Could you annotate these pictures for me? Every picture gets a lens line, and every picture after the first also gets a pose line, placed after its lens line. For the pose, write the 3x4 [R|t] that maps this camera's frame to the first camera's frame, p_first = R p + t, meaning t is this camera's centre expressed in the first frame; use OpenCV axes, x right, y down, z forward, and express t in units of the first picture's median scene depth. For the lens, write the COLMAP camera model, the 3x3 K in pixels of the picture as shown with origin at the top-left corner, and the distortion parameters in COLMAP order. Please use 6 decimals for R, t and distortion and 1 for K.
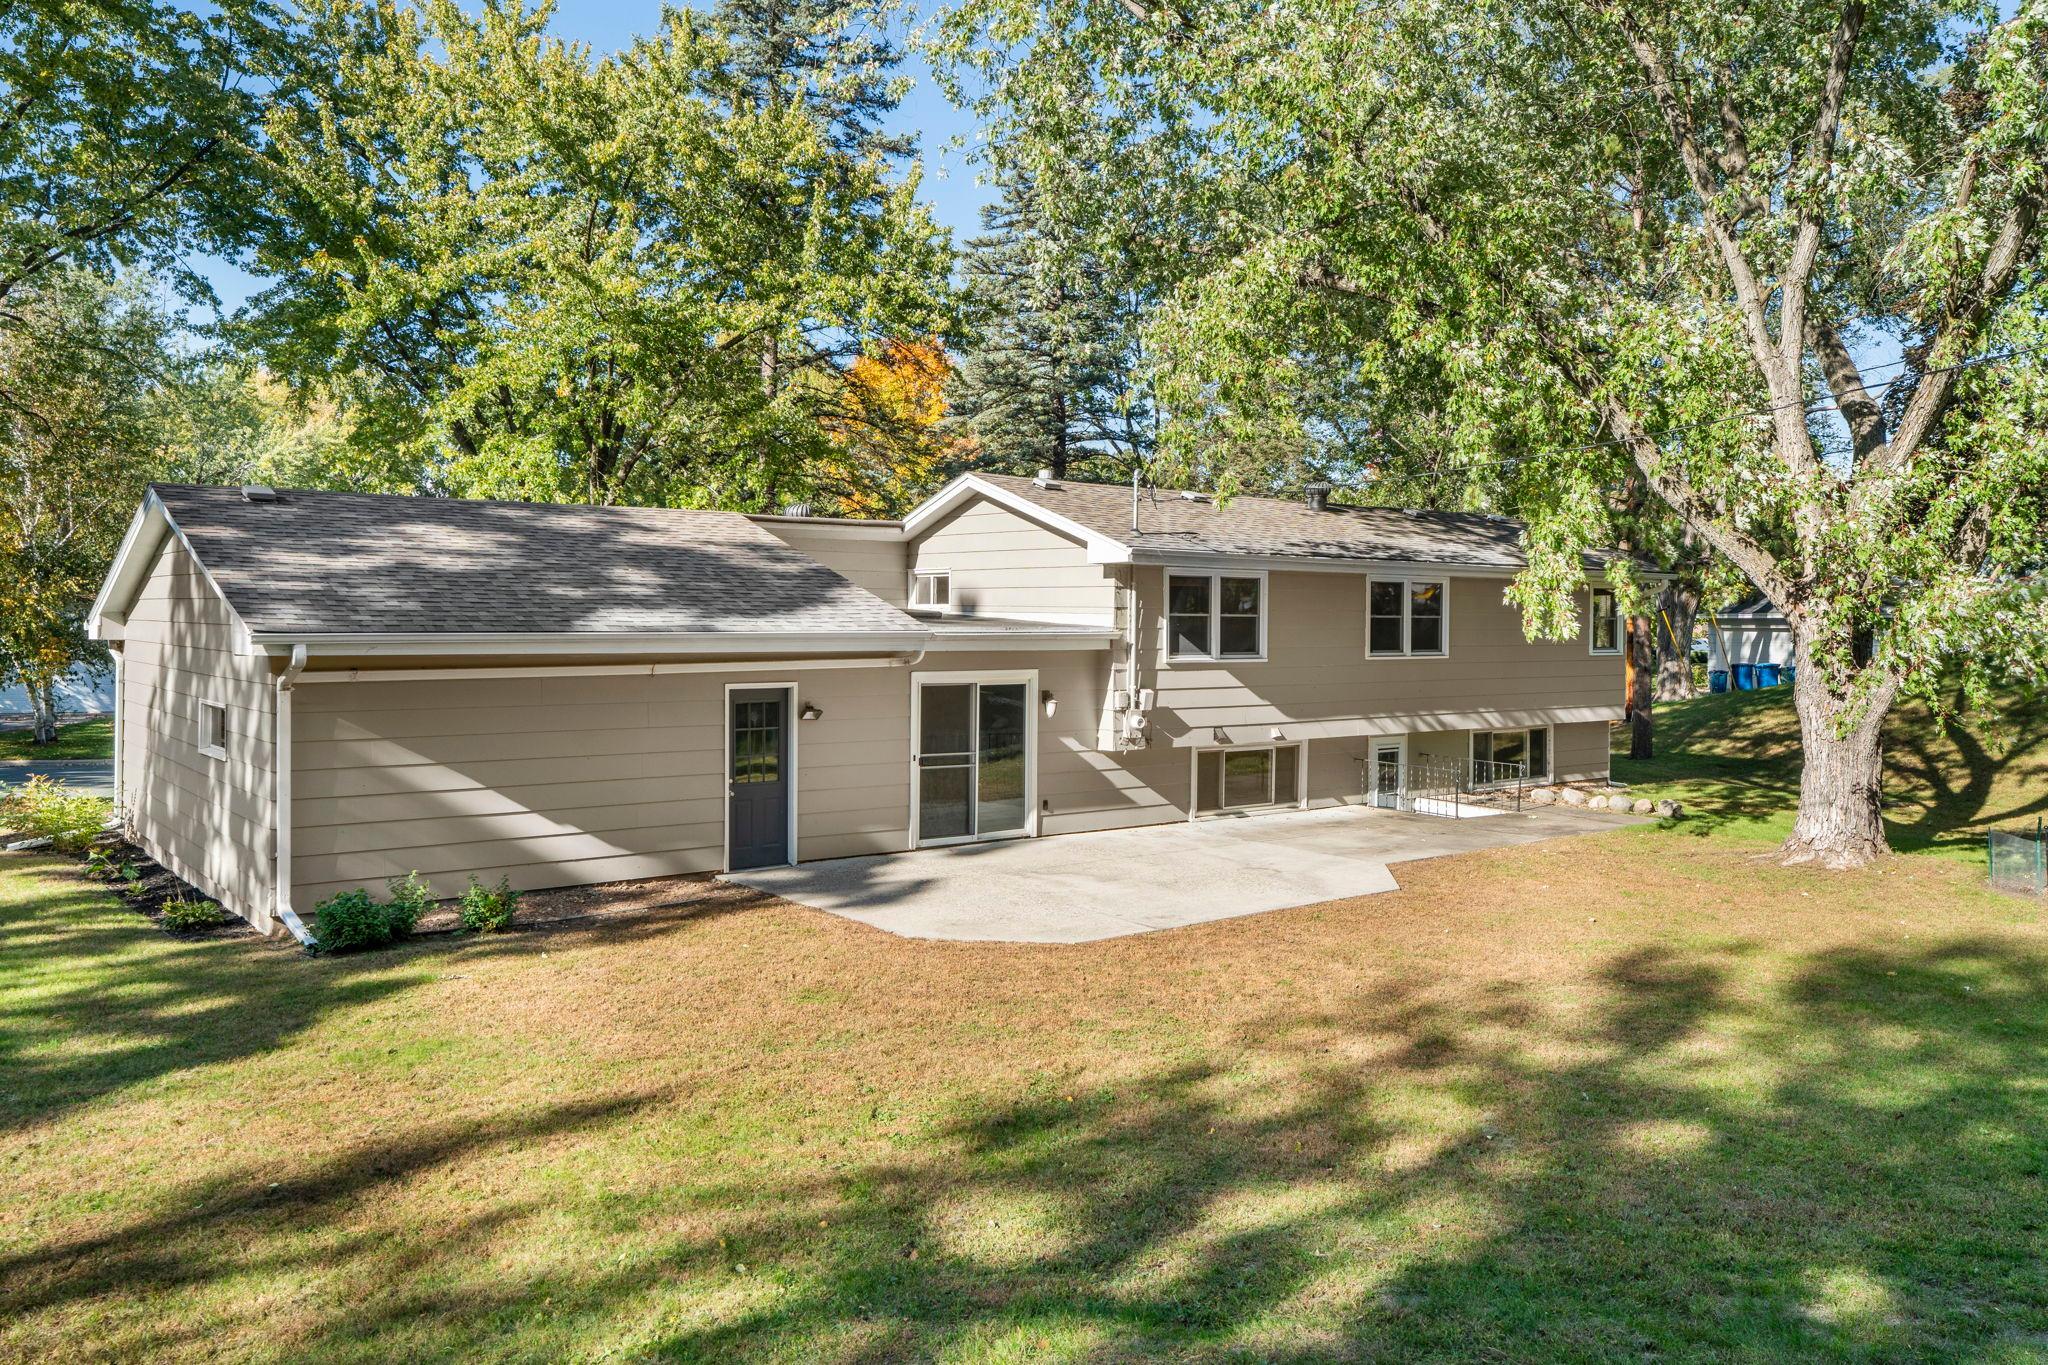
lens RADIAL K [[1502.9, 0, 1024.0], [0, 1502.9, 682.5], [0, 0, 1]] dist [0.002746, 0.000309]
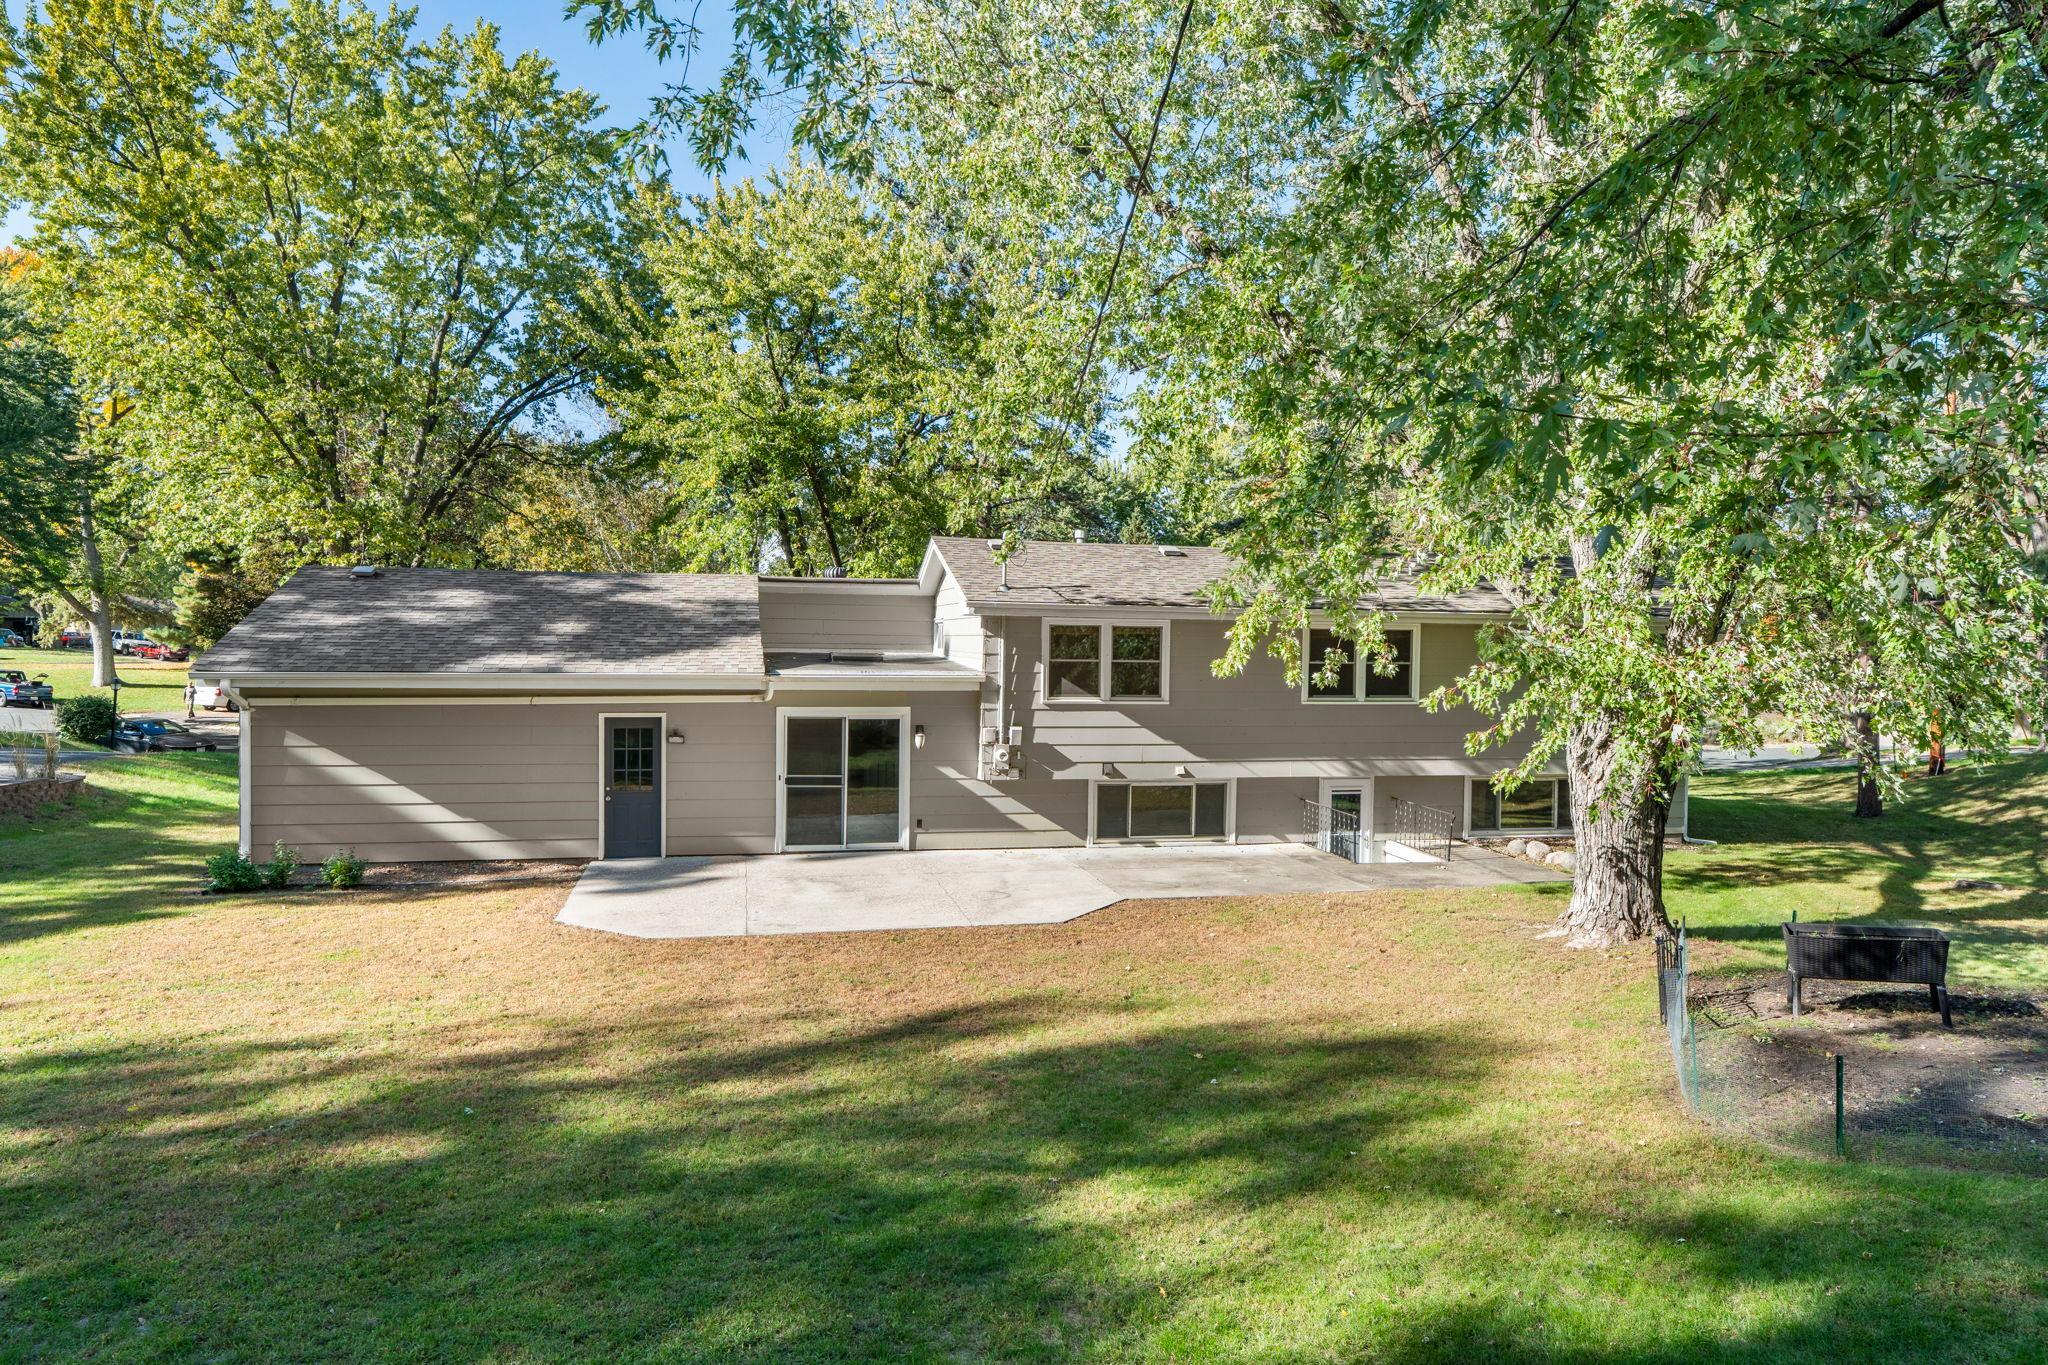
lens RADIAL K [[1276.3, 0, 1024.0], [0, 1276.3, 682.5], [0, 0, 1]] dist [0.000011, 0.000002]
pose [[0.909609, 0.017145, -0.415111, 0.487150], [-0.024465, 0.999625, -0.012323, -0.017111], [0.414744, 0.021365, 0.909687, 0.129805]]
